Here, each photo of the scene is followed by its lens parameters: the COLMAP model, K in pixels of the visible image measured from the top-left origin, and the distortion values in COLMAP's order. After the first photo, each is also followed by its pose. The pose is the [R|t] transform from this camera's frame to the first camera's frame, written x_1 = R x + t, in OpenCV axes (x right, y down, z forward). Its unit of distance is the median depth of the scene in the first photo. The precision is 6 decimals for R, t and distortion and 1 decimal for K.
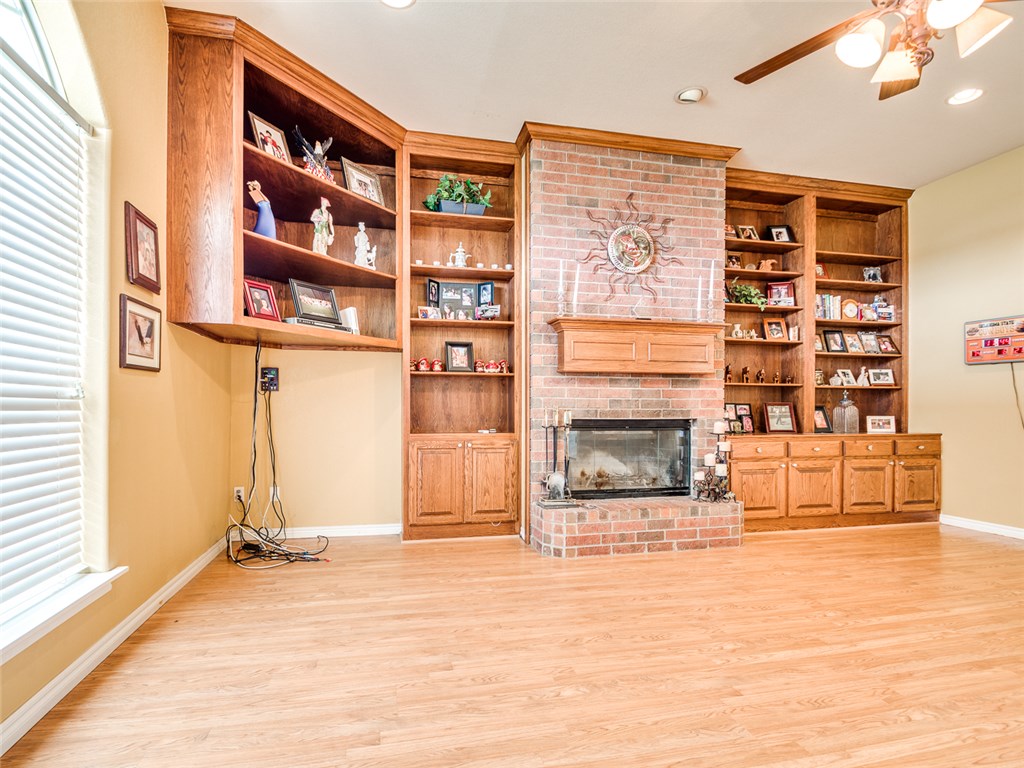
lens RADIAL K [[543.3, 0, 515.4], [0, 543.3, 408.3], [0, 0, 1]] dist [0.000672, -0.000544]
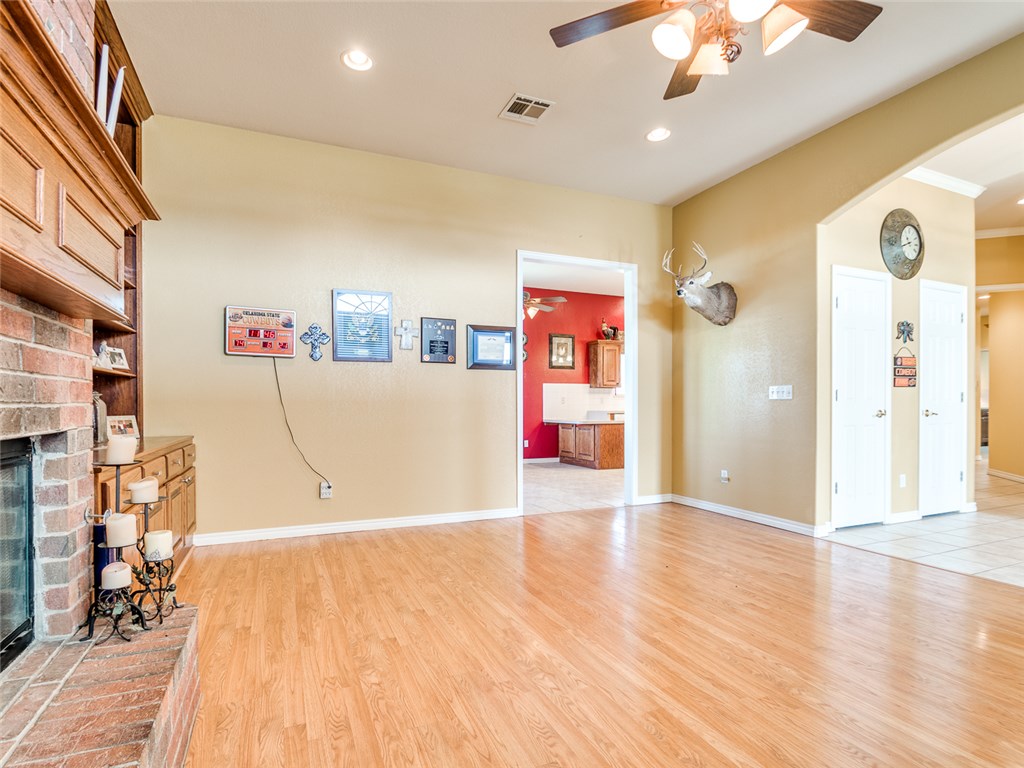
lens RADIAL K [[543.3, 0, 453.1], [0, 543.3, 409.2], [0, 0, 1]] dist [0.000672, -0.000544]
pose [[-0.147003, -0.009867, 0.989087, -0.101412], [-0.001878, 0.999951, 0.009696, -0.002104], [-0.989134, -0.000432, -0.147014, 0.968532]]
